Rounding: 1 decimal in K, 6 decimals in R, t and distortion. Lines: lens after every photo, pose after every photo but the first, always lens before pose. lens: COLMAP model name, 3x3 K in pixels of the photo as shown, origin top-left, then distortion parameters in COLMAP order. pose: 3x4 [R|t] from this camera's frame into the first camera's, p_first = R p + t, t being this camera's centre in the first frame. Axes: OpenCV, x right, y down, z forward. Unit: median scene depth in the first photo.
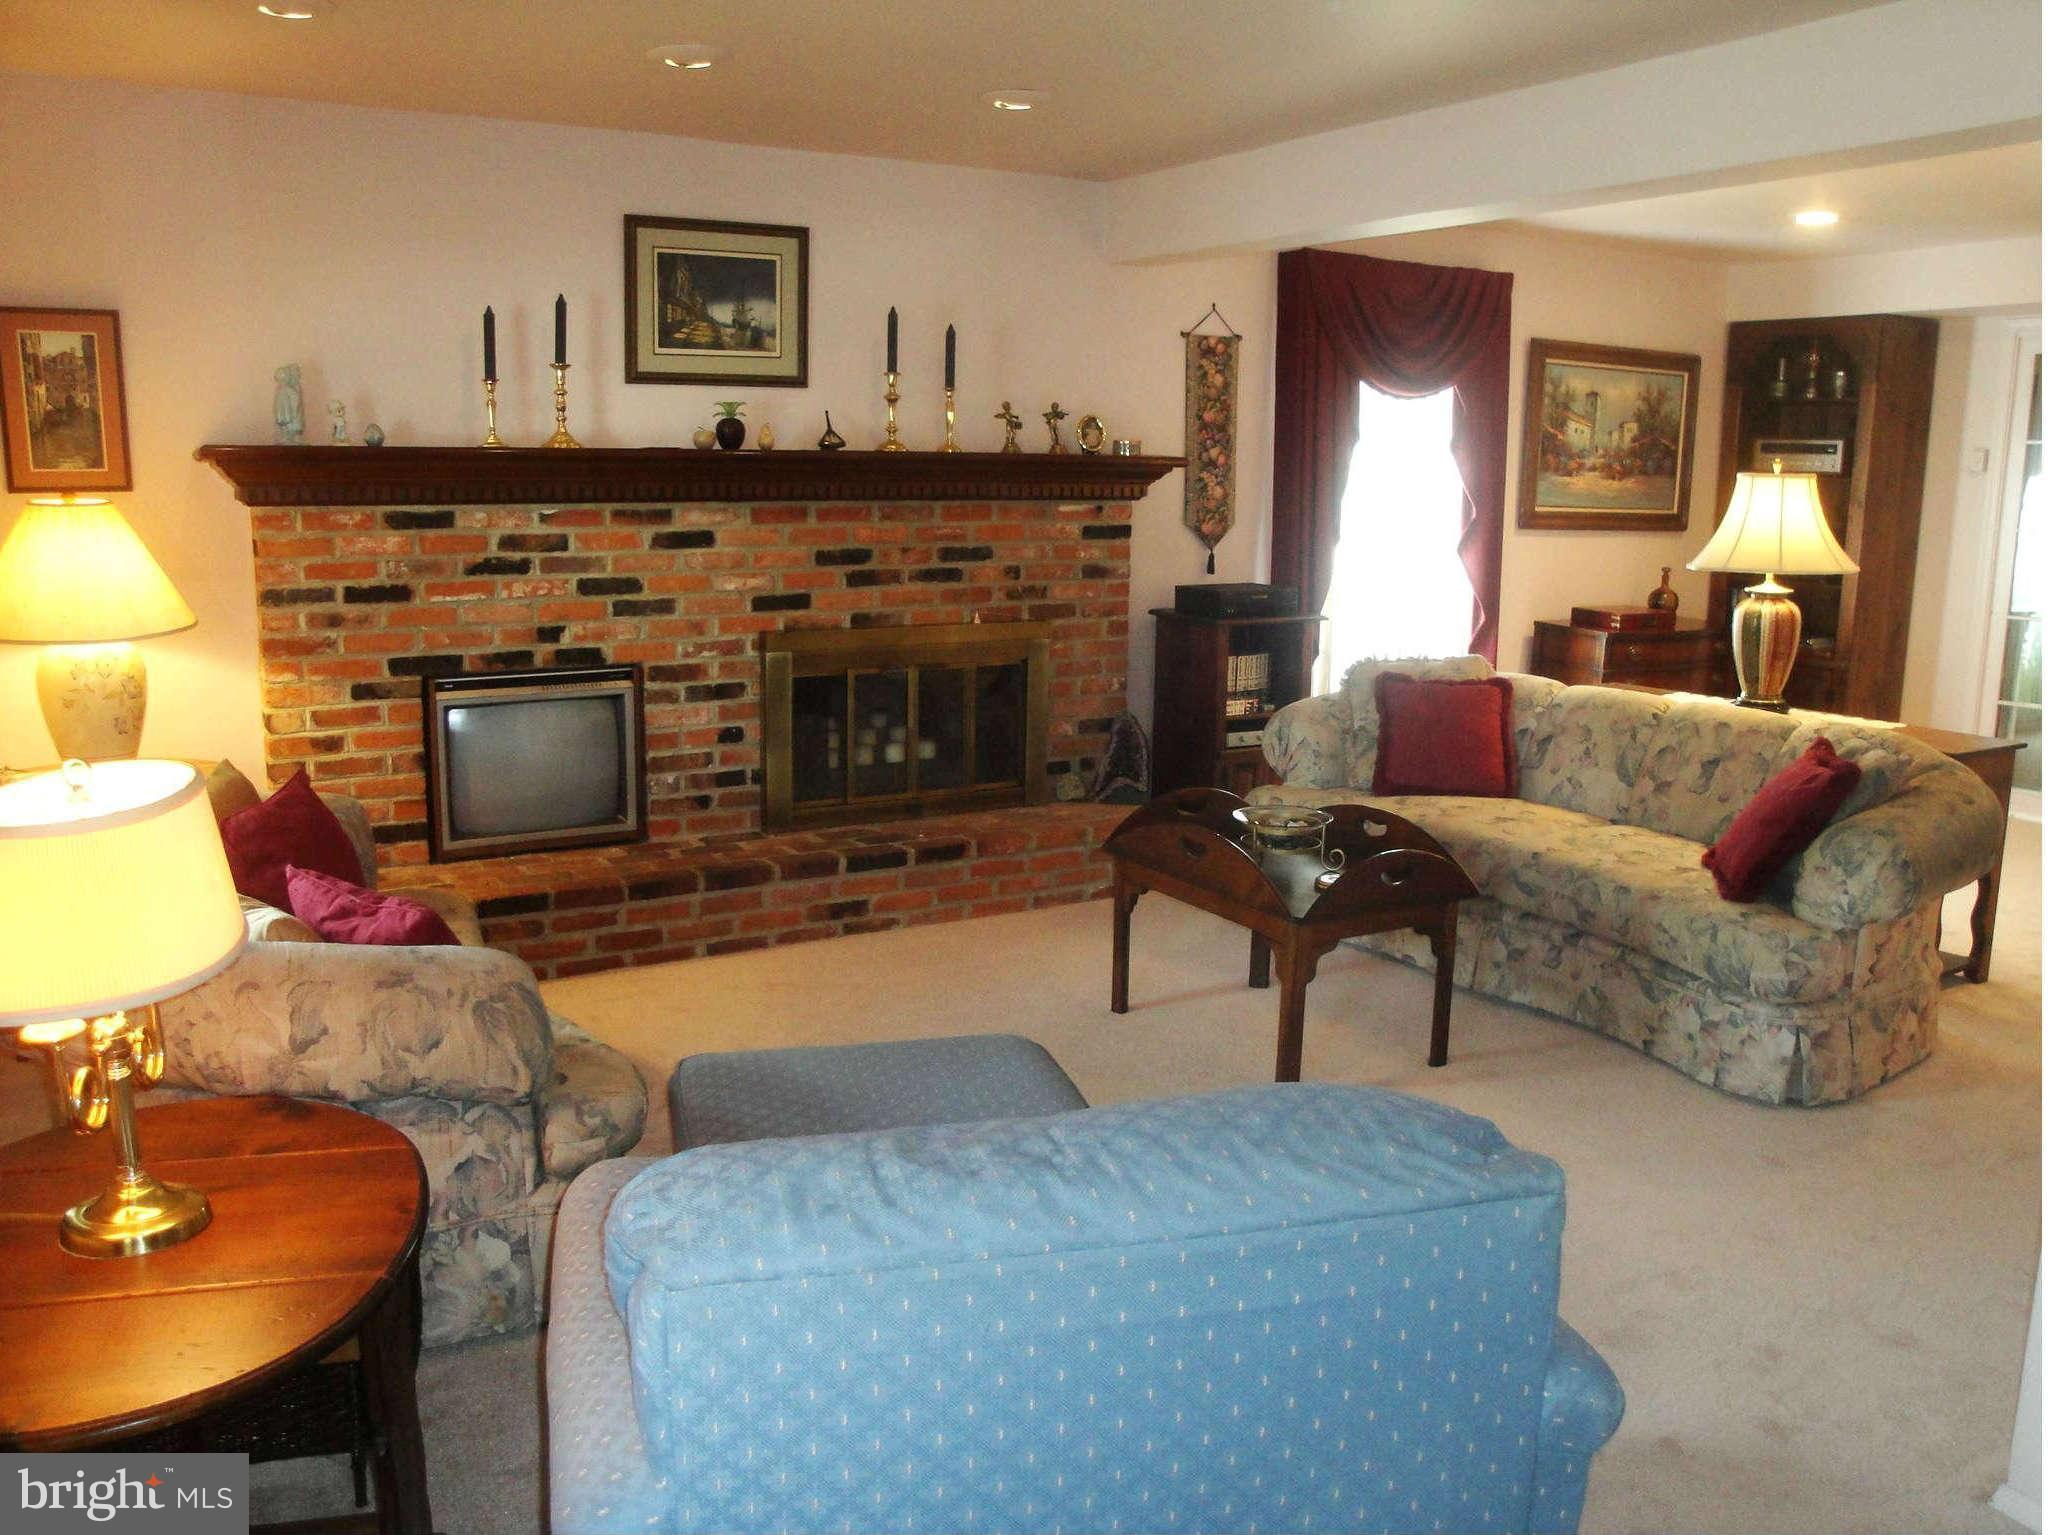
lens RADIAL K [[1696.4, 0, 1021.6], [0, 1696.4, 773.9], [0, 0, 1]] dist [-0.174993, 0.161504]
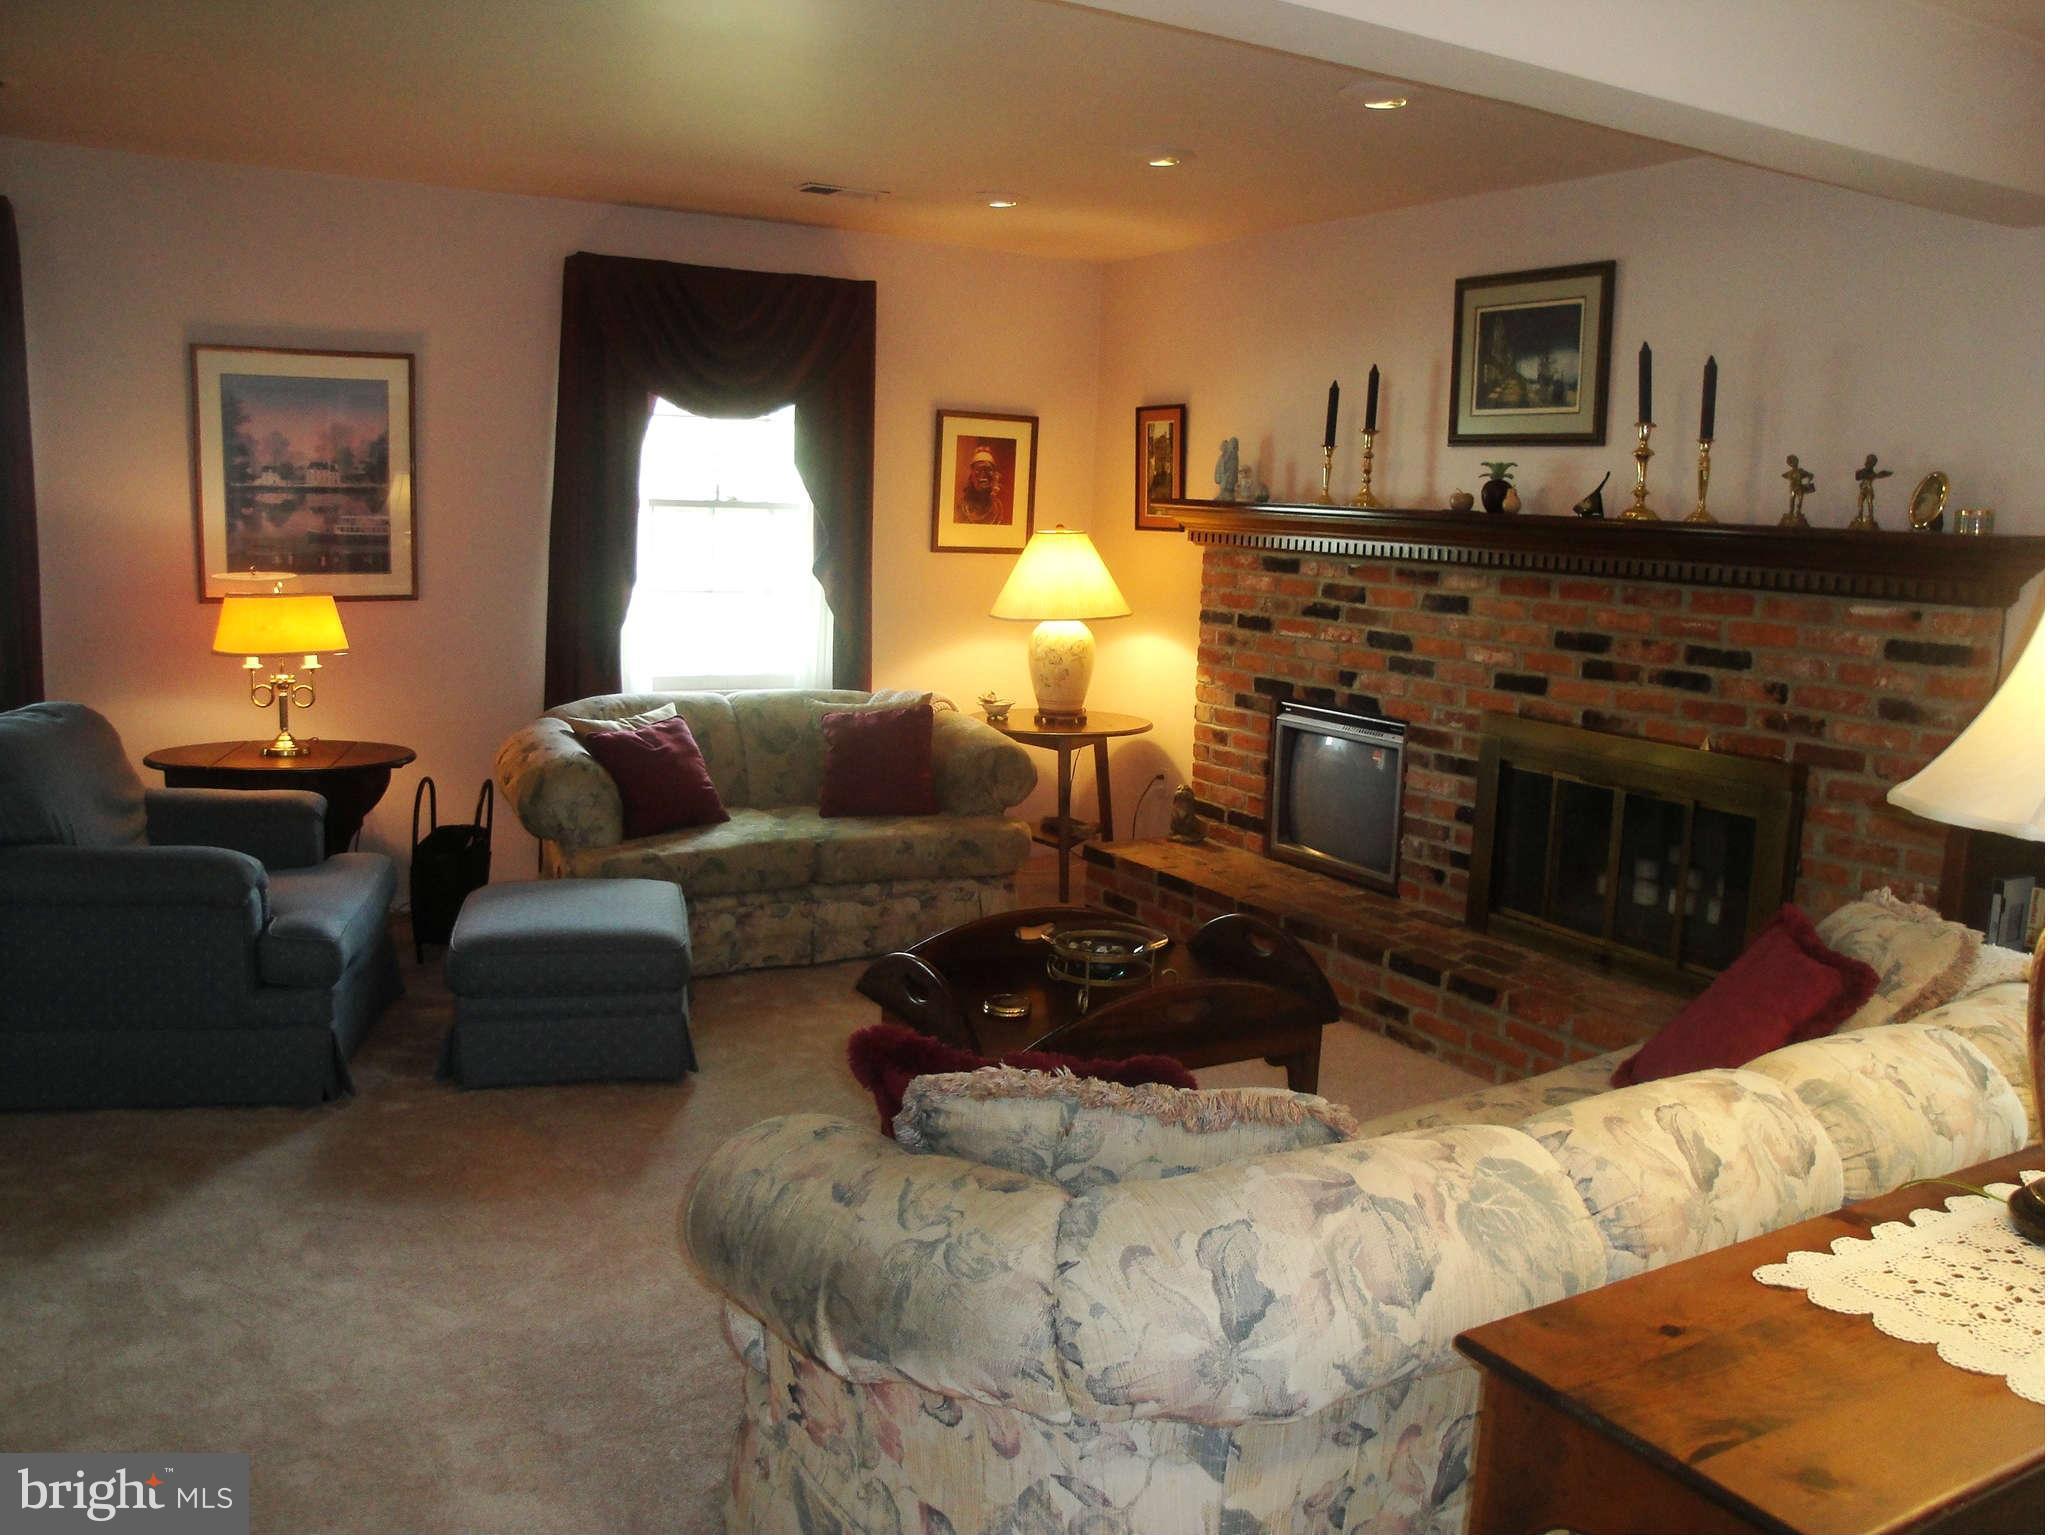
lens RADIAL K [[1696.4, 0, 1021.6], [0, 1696.4, 773.9], [0, 0, 1]] dist [-0.174993, 0.161504]
pose [[-0.022718, 0.144669, -0.989219, 0.762824], [-0.214587, 0.965707, 0.146159, -0.129855], [0.976441, 0.215594, 0.009105, 0.750772]]
